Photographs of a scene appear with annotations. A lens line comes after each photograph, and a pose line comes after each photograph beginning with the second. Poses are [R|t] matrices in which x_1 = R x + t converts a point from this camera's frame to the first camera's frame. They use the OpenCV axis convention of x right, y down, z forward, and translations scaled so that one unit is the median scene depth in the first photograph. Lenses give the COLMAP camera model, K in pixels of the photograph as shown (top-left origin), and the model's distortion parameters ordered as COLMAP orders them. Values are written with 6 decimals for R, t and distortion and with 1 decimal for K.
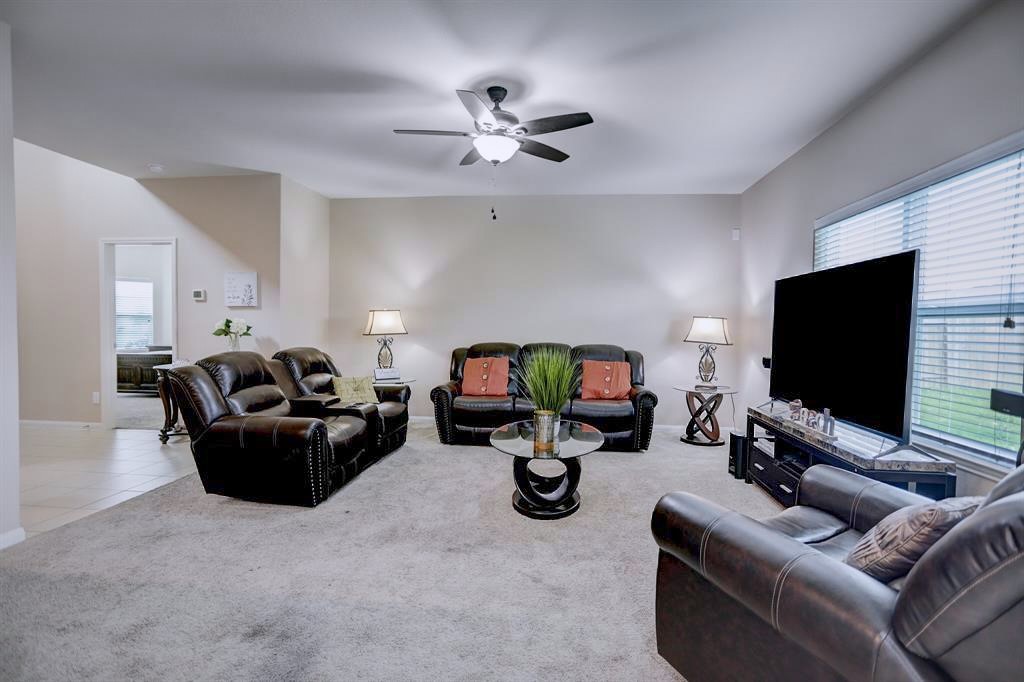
lens RADIAL K [[509.0, 0, 508.9], [0, 509.0, 329.3], [0, 0, 1]] dist [-0.059649, 0.034530]
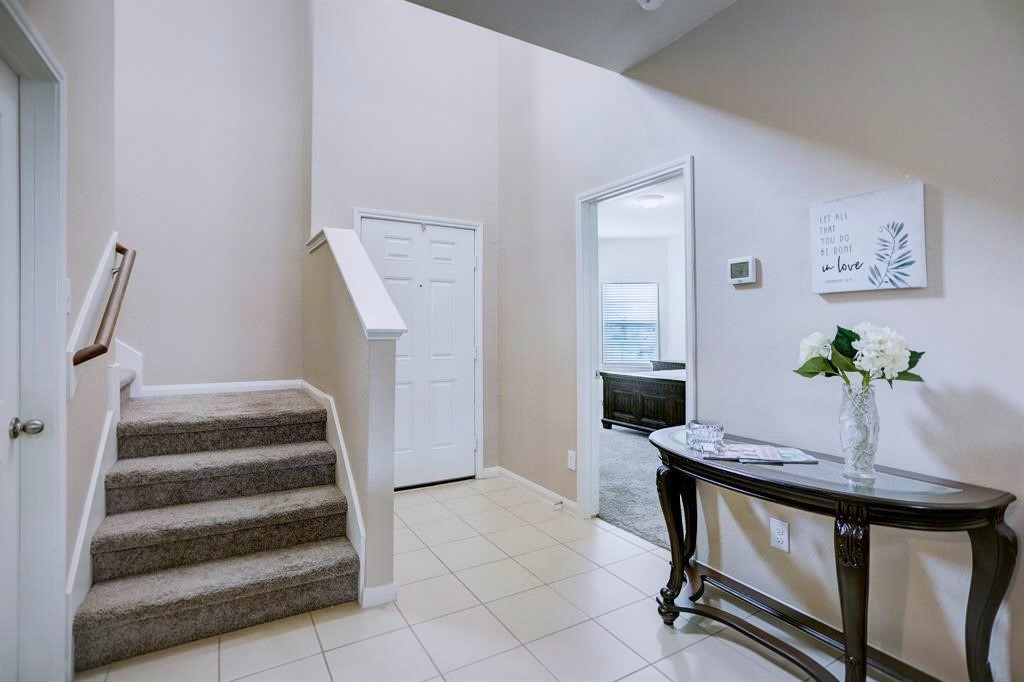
lens RADIAL K [[509.0, 0, 508.9], [0, 509.0, 329.3], [0, 0, 1]] dist [-0.059649, 0.034530]
pose [[0.611636, -0.007912, -0.791100, -0.408276], [-0.003096, 0.999918, -0.012394, -0.013946], [0.791133, 0.010029, 0.611562, 0.588837]]
